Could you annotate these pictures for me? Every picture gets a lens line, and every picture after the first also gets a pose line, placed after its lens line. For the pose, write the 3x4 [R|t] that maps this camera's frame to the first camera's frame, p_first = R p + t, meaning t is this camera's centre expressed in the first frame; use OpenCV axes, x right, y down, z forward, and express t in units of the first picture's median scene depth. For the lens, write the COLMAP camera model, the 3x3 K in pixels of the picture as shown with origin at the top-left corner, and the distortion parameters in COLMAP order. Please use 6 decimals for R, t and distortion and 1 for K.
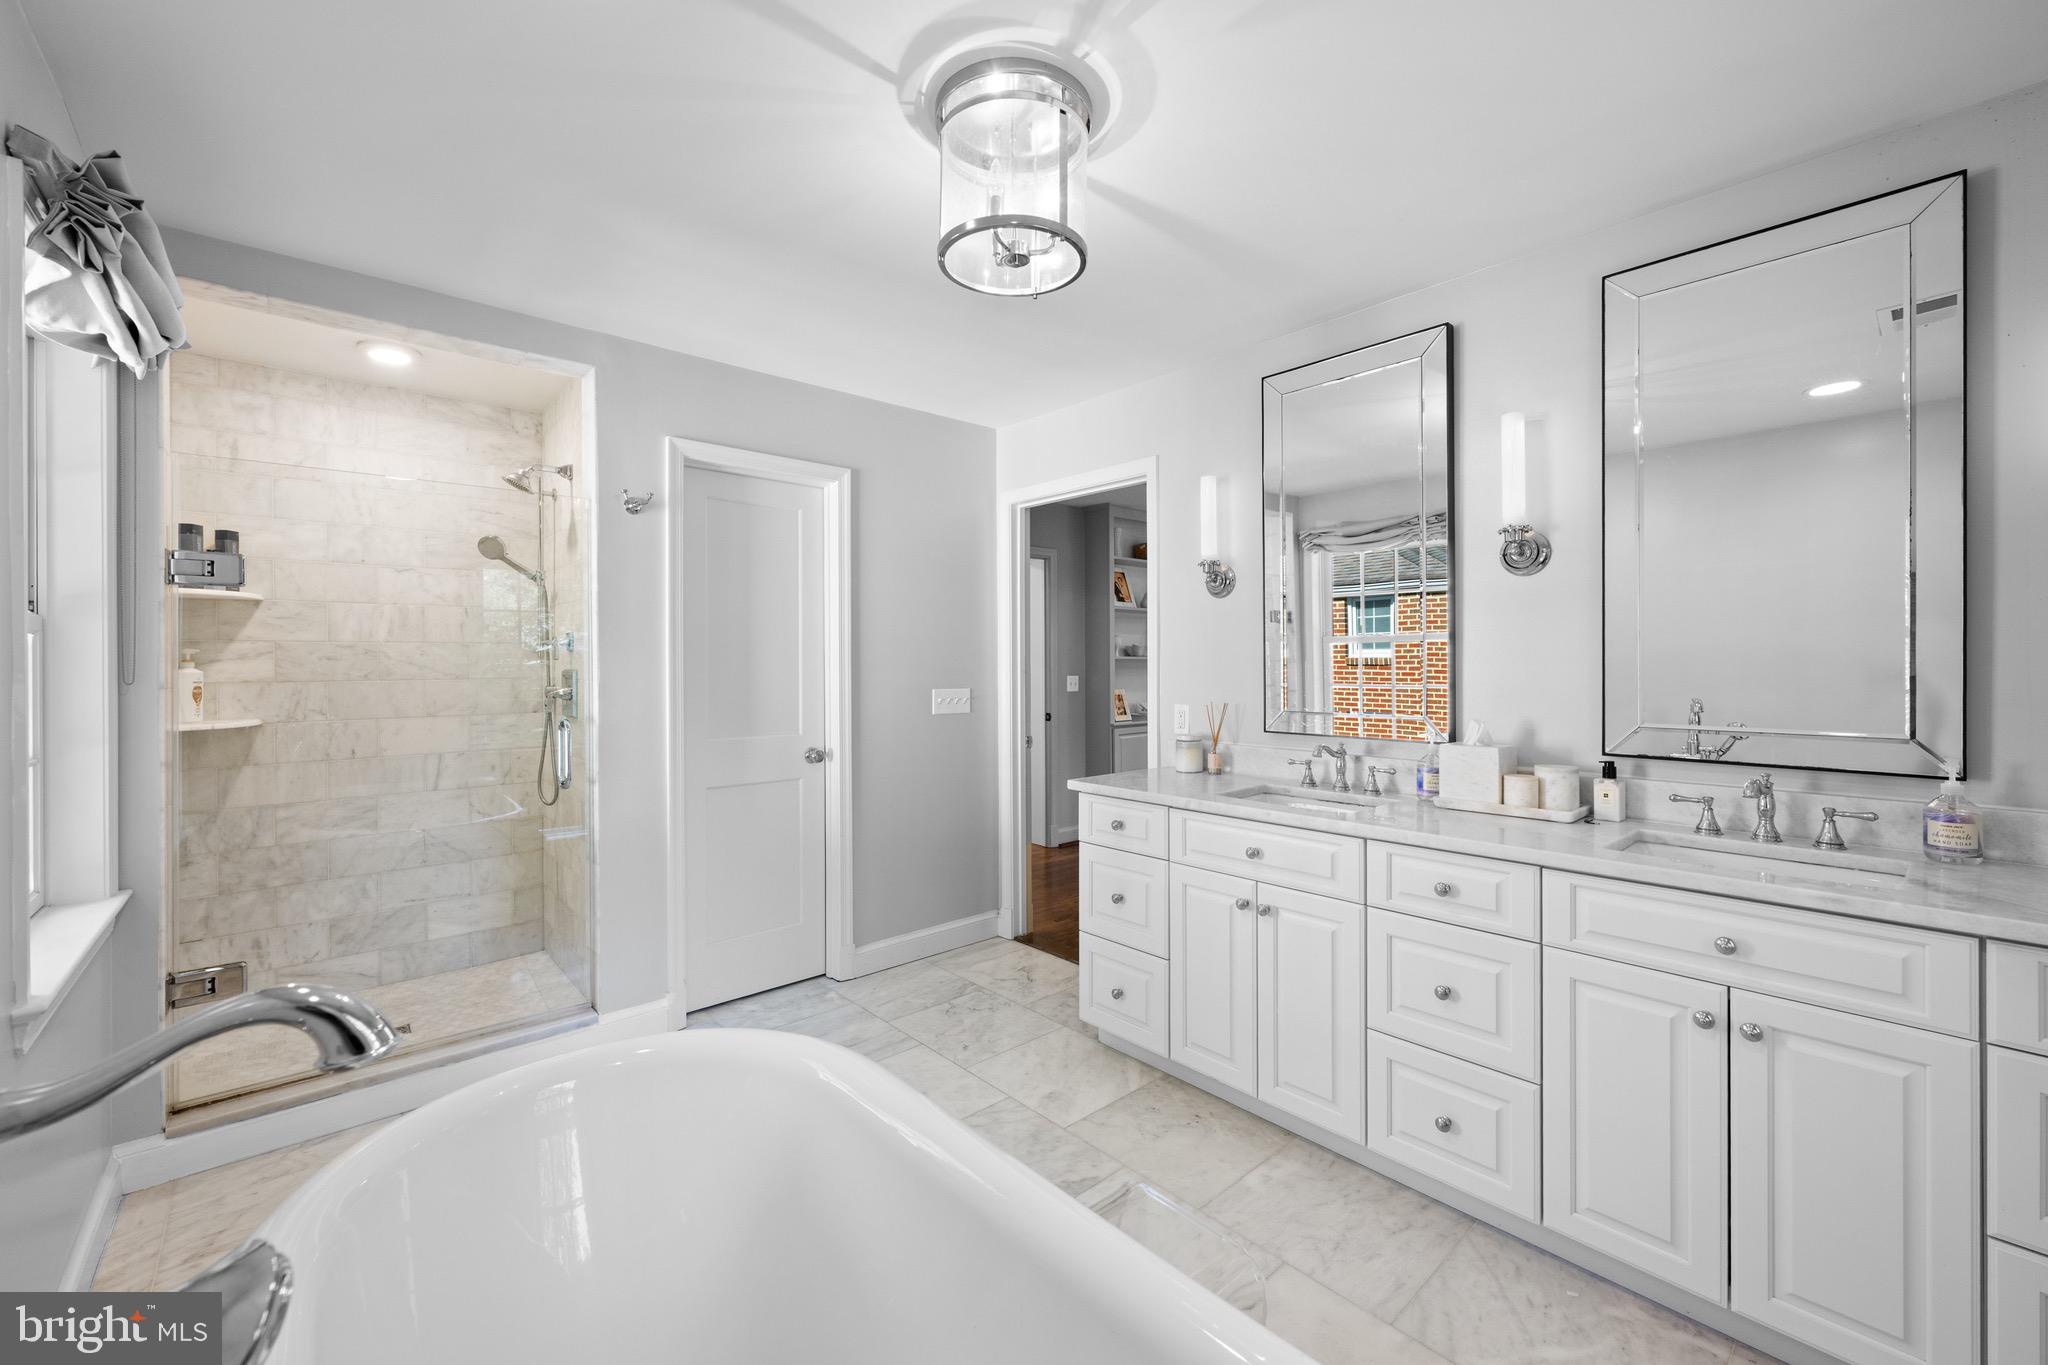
lens RADIAL K [[814.1, 0, 1026.3], [0, 814.1, 669.3], [0, 0, 1]] dist [-0.014680, -0.000342]
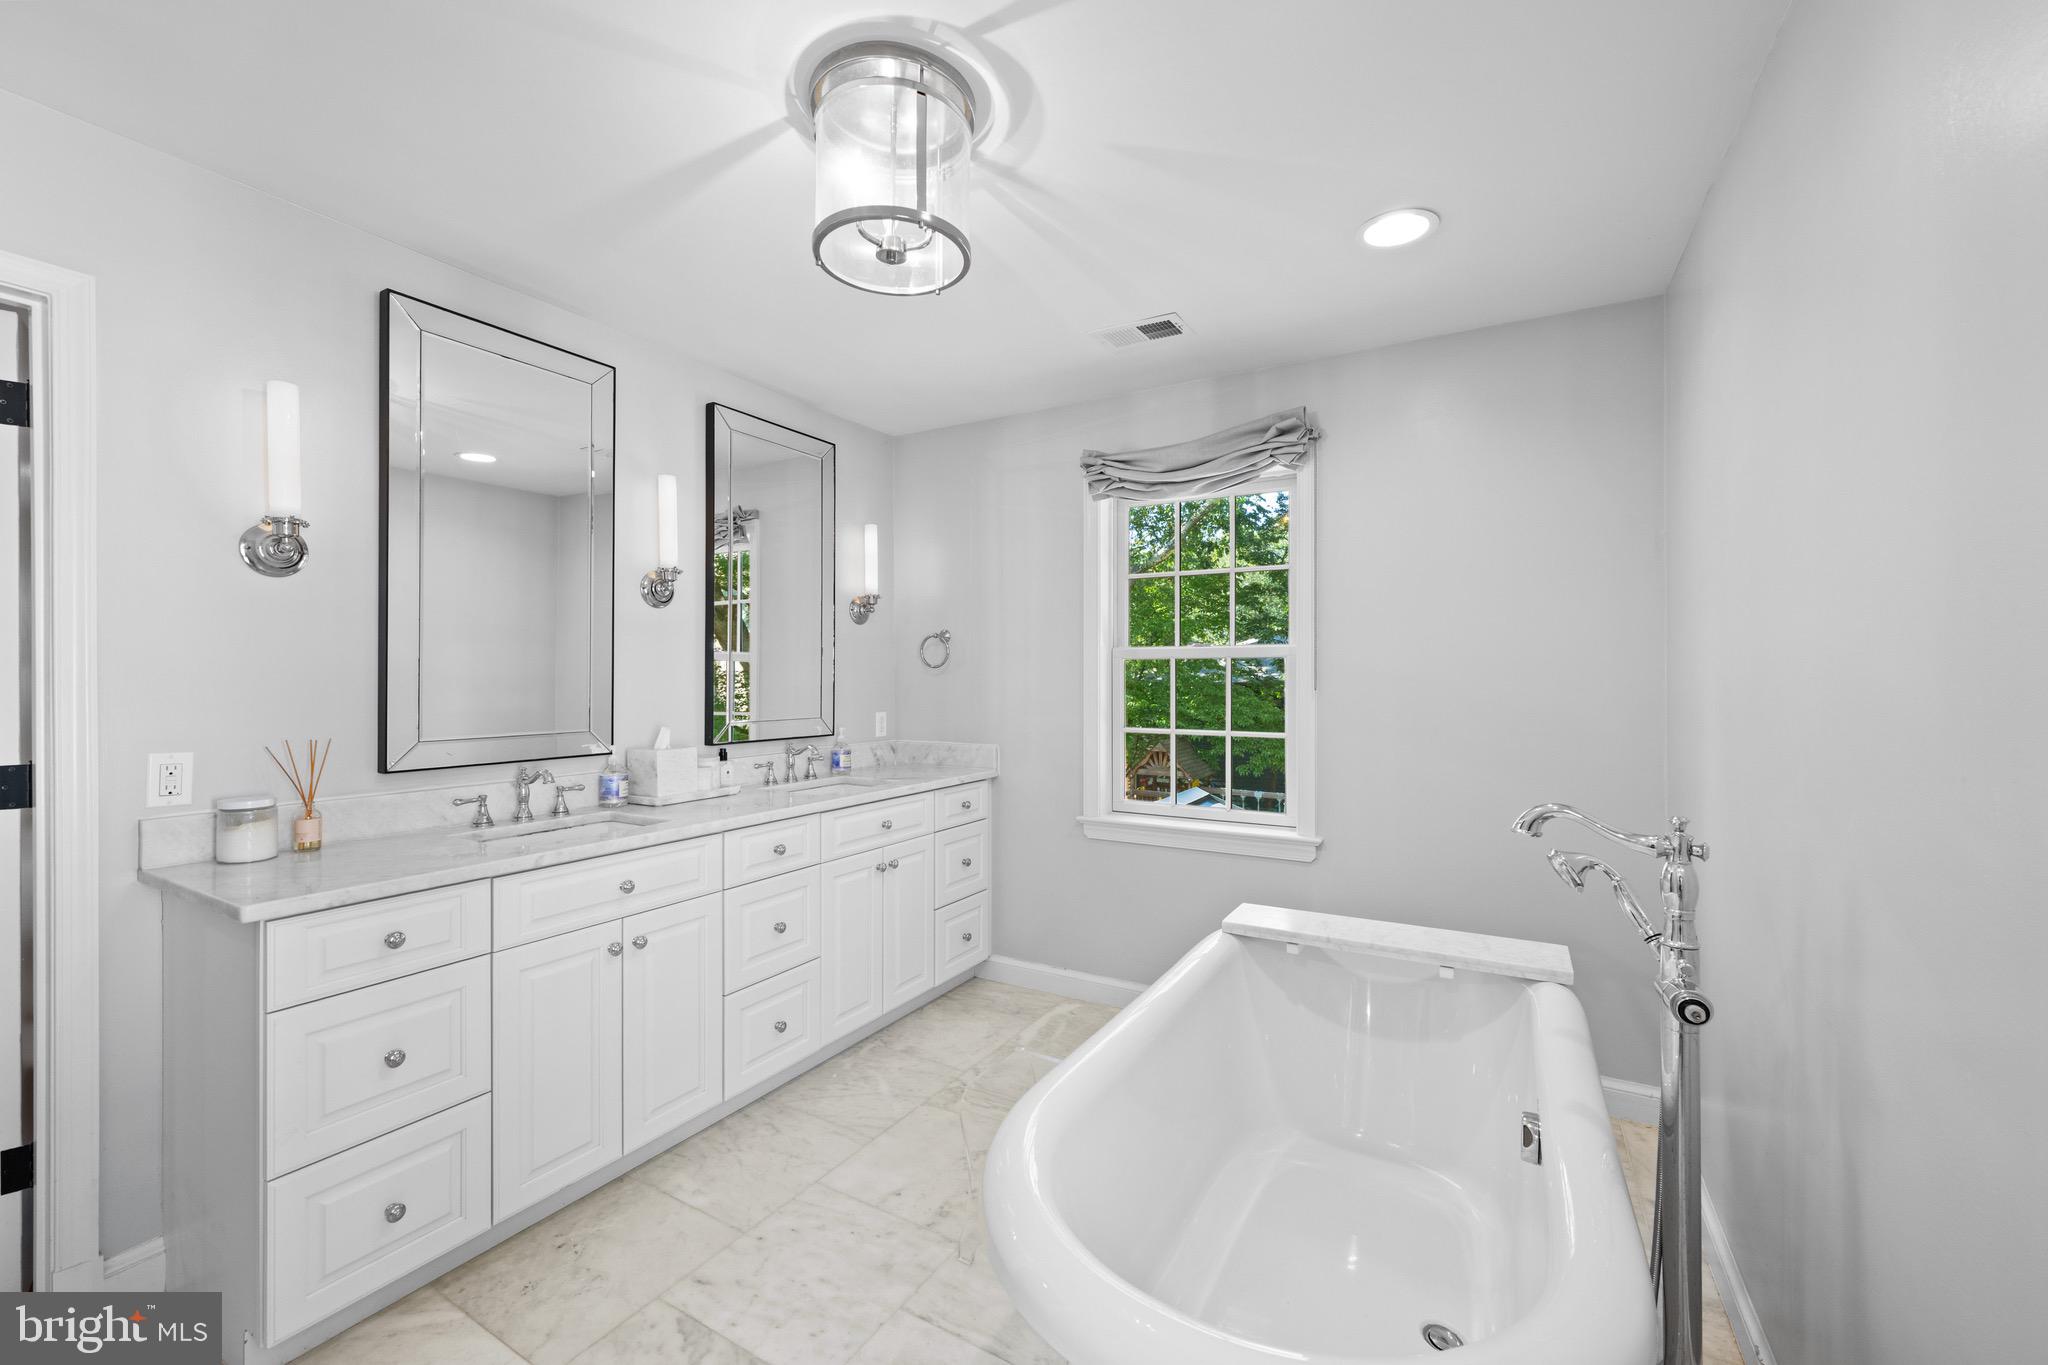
lens RADIAL K [[814.1, 0, 1019.9], [0, 814.1, 677.0], [0, 0, 1]] dist [-0.014680, -0.000342]
pose [[-0.315361, 0.007974, 0.948938, -0.718076], [0.011925, 0.999919, -0.004440, -0.000083], [-0.948897, 0.009916, -0.315430, 0.851825]]
